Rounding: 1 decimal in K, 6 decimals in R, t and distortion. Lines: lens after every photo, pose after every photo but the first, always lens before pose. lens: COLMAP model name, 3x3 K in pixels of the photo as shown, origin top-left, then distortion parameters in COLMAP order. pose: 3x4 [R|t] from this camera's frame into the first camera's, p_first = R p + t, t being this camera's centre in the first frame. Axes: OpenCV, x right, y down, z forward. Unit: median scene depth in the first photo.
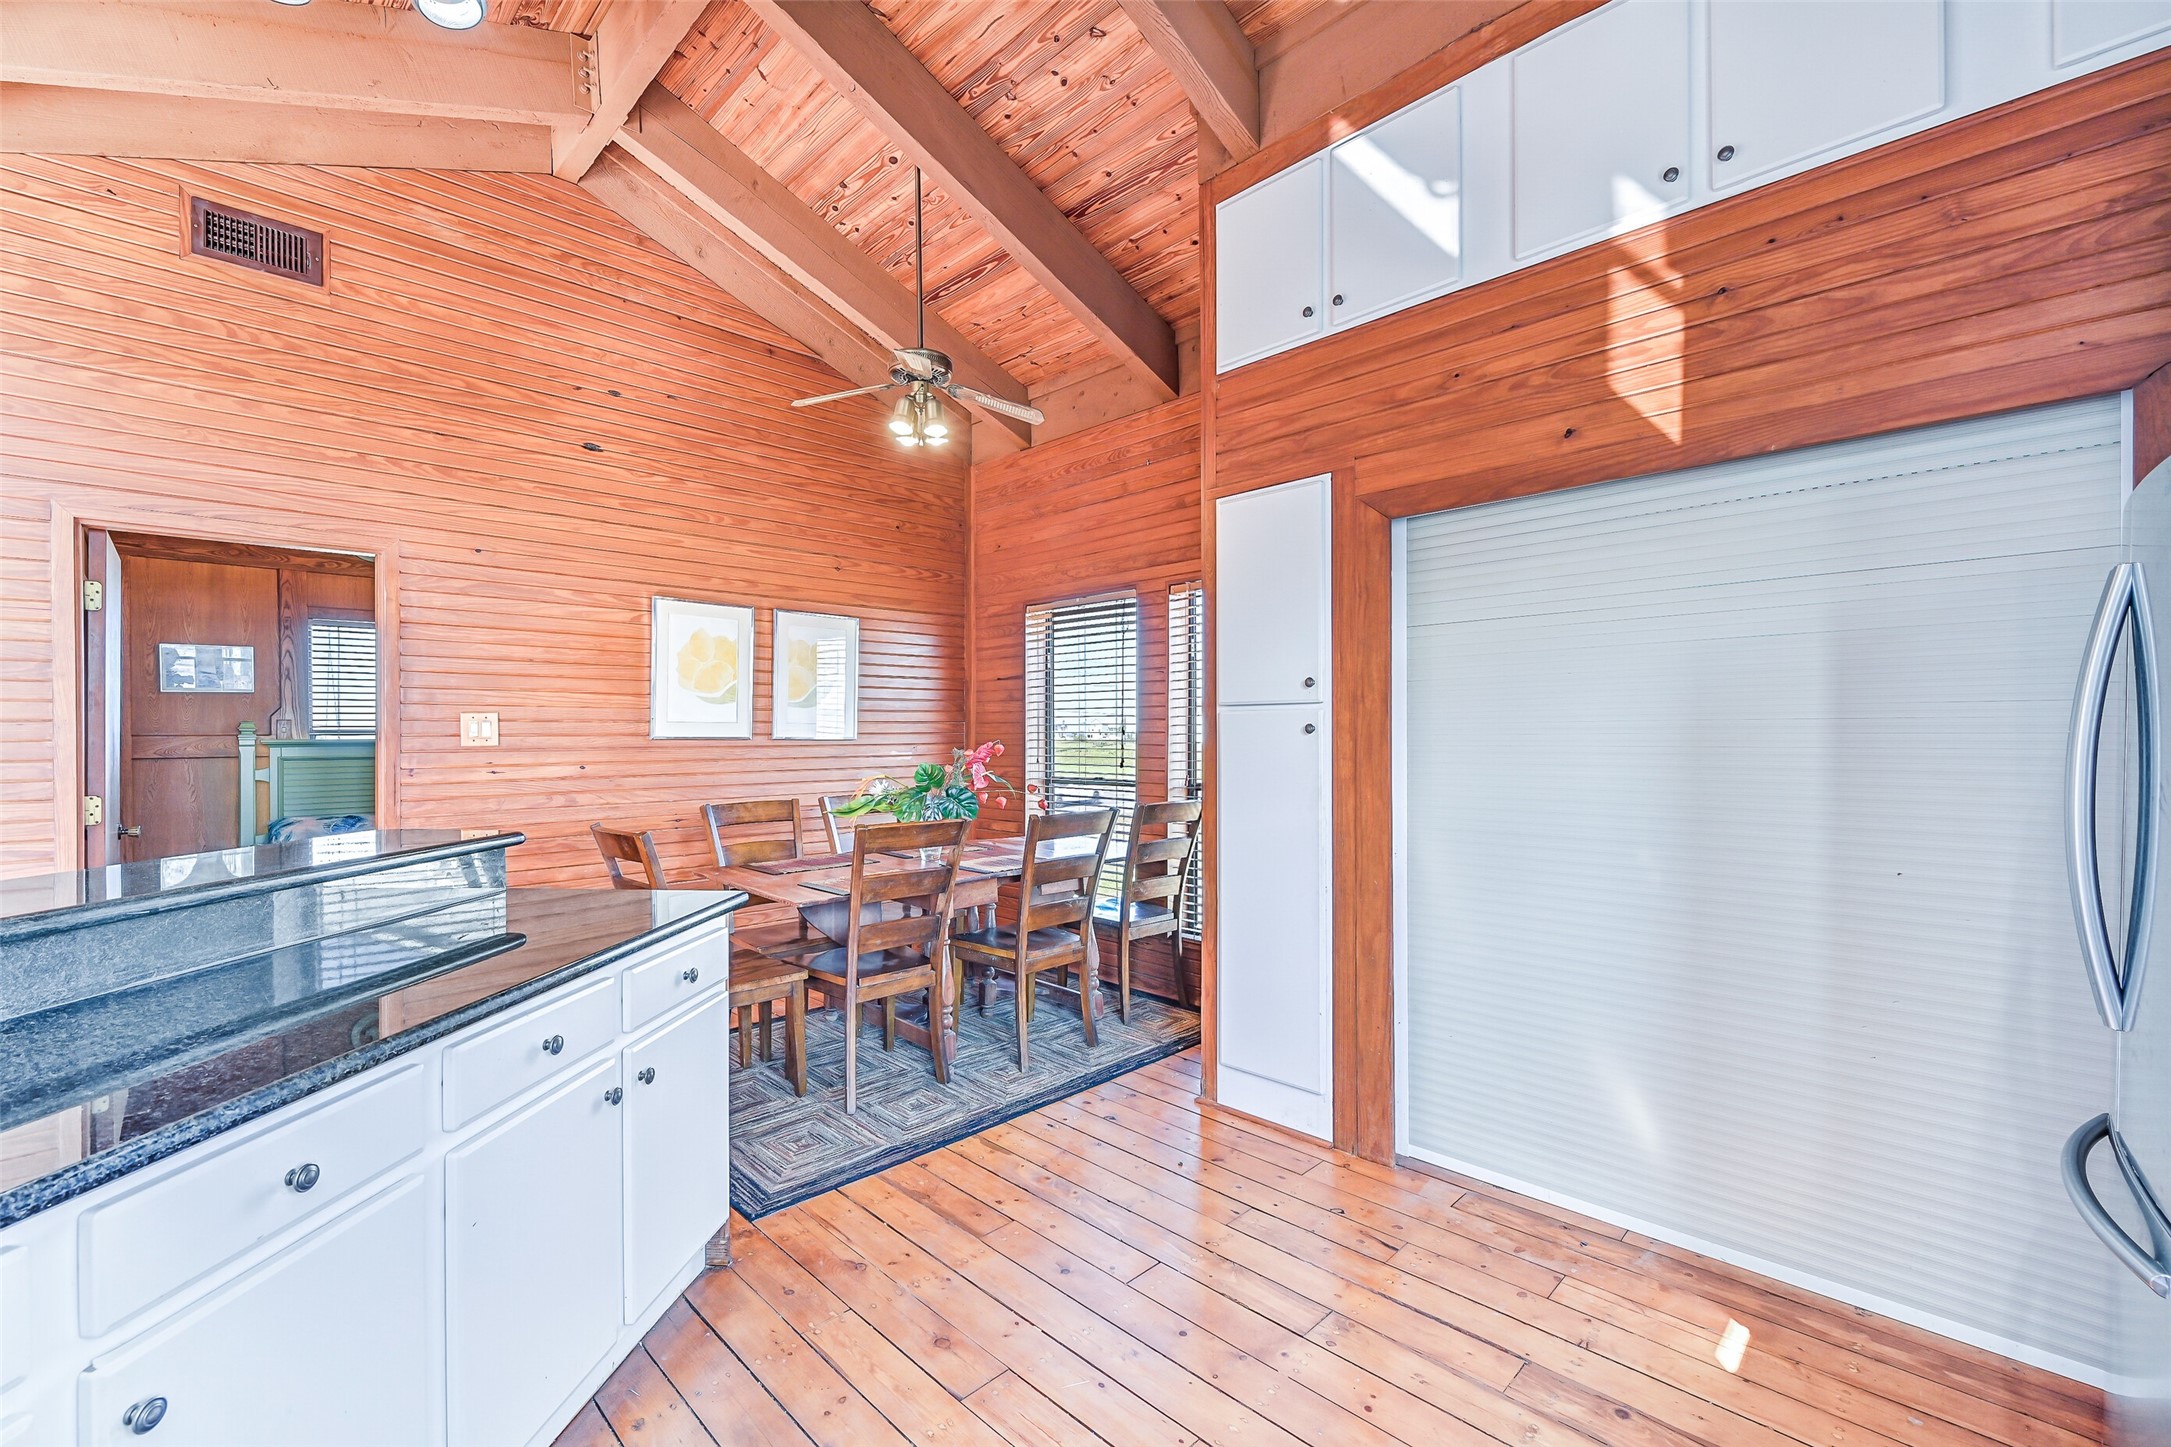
lens RADIAL K [[895.2, 0, 1083.1], [0, 895.2, 735.5], [0, 0, 1]] dist [0.002467, -0.000630]
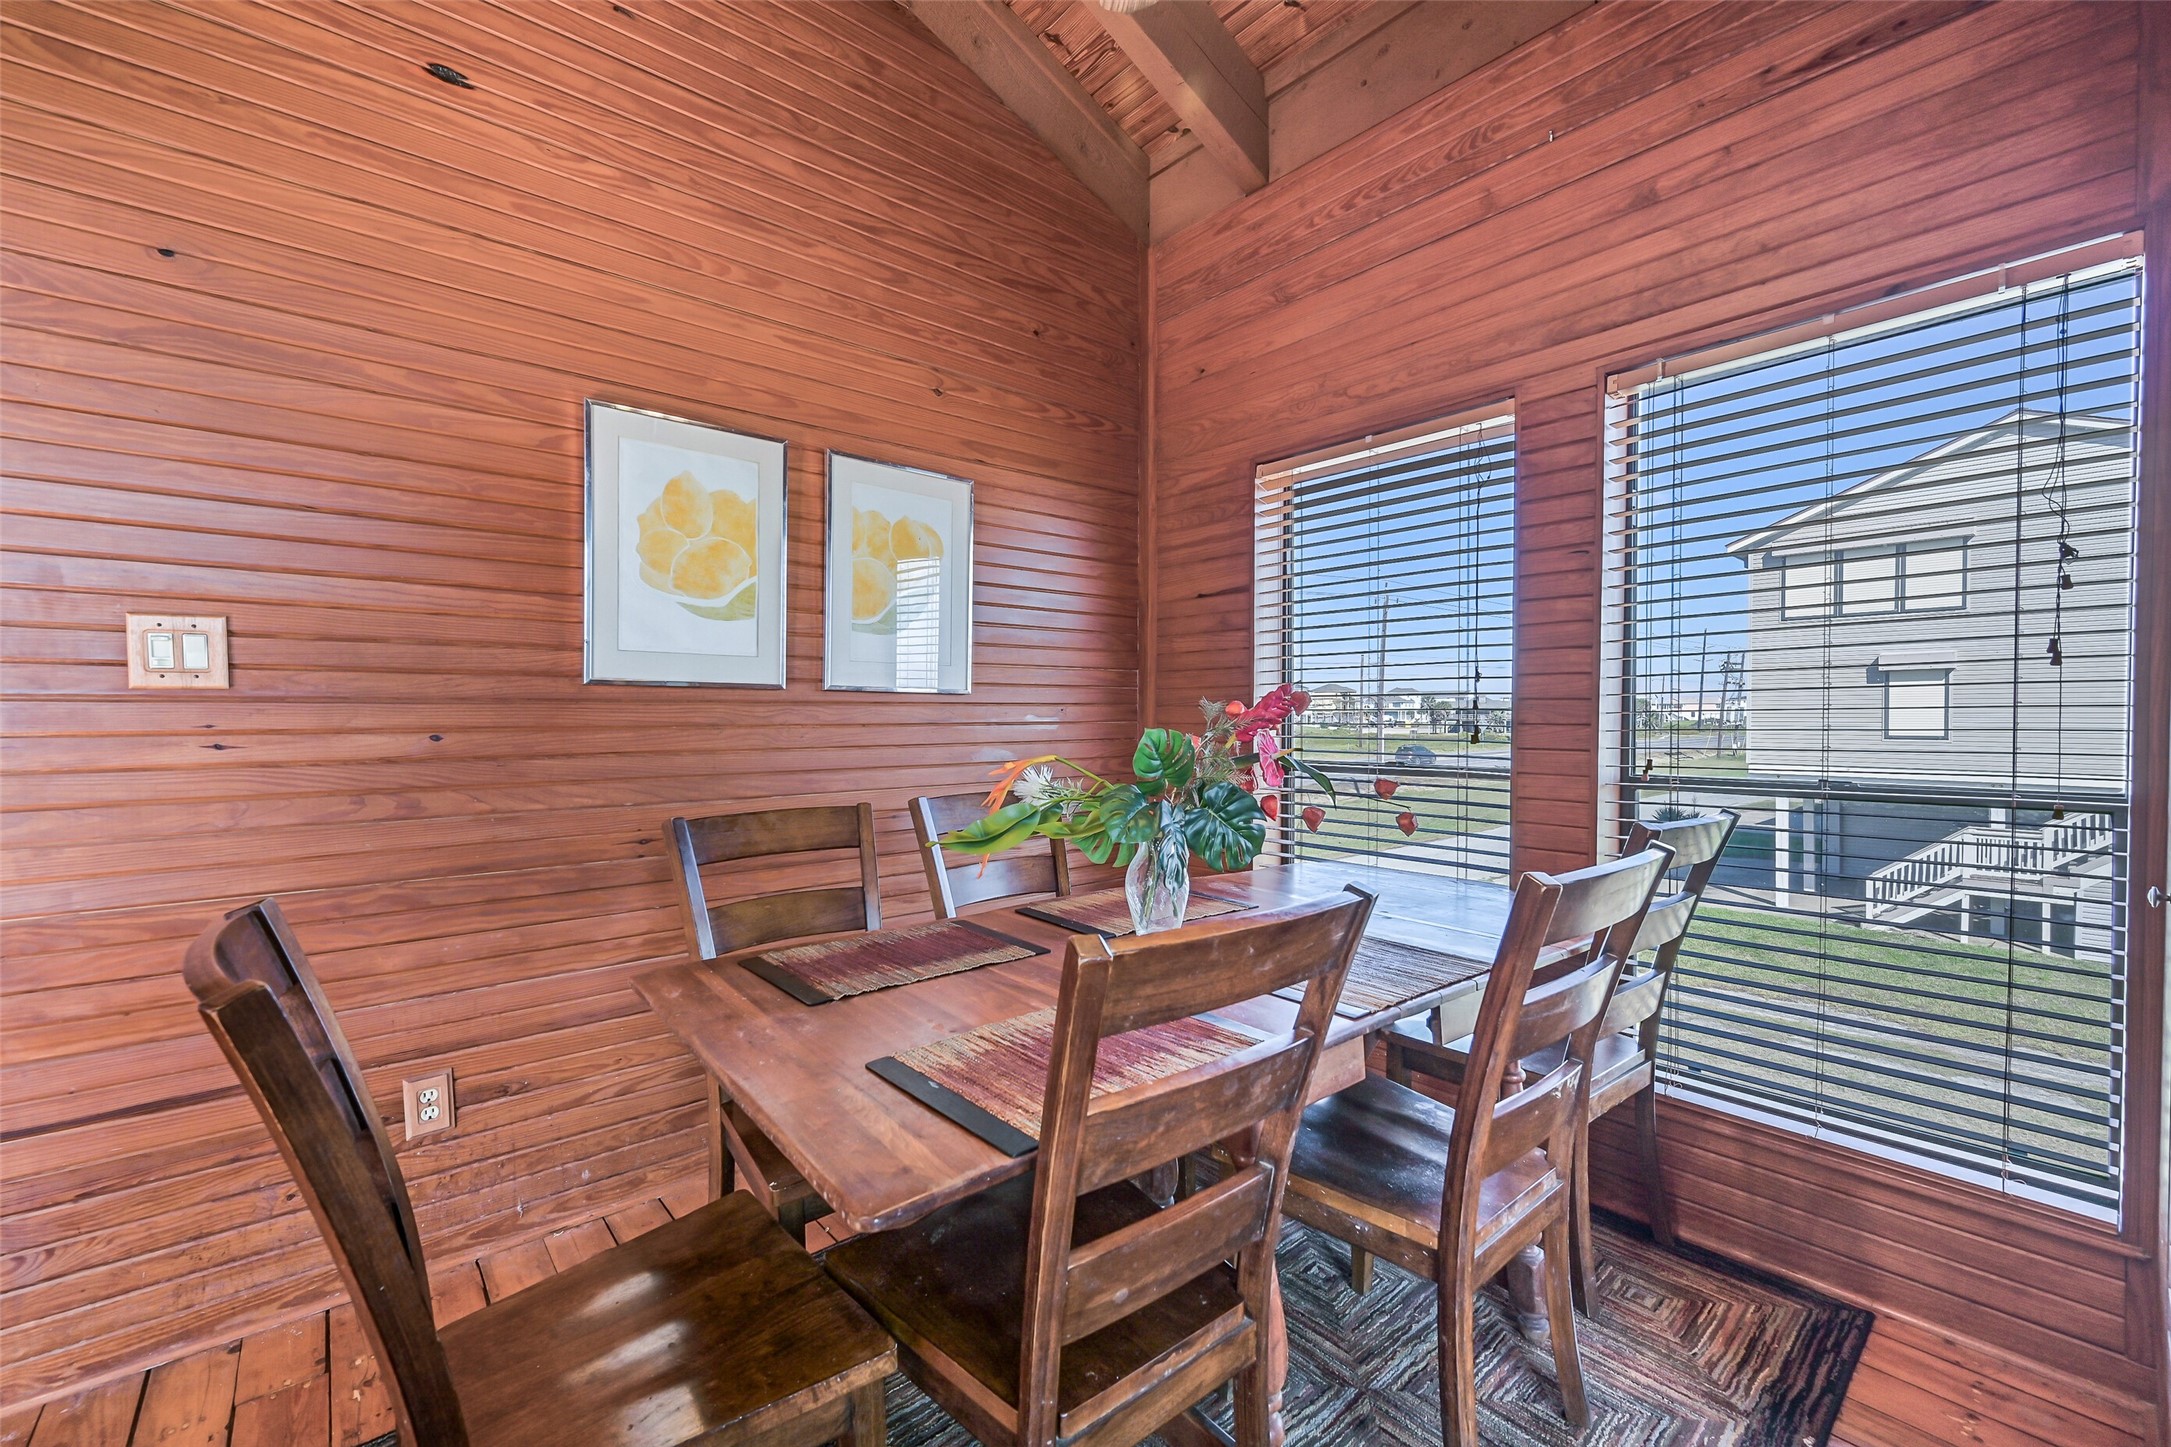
lens RADIAL K [[895.2, 0, 1097.0], [0, 895.2, 737.2], [0, 0, 1]] dist [0.002467, -0.000630]
pose [[0.998009, 0.003706, -0.062955, -0.146077], [-0.002135, 0.999685, 0.024997, 0.019345], [0.063028, -0.024813, 0.997703, 0.465085]]
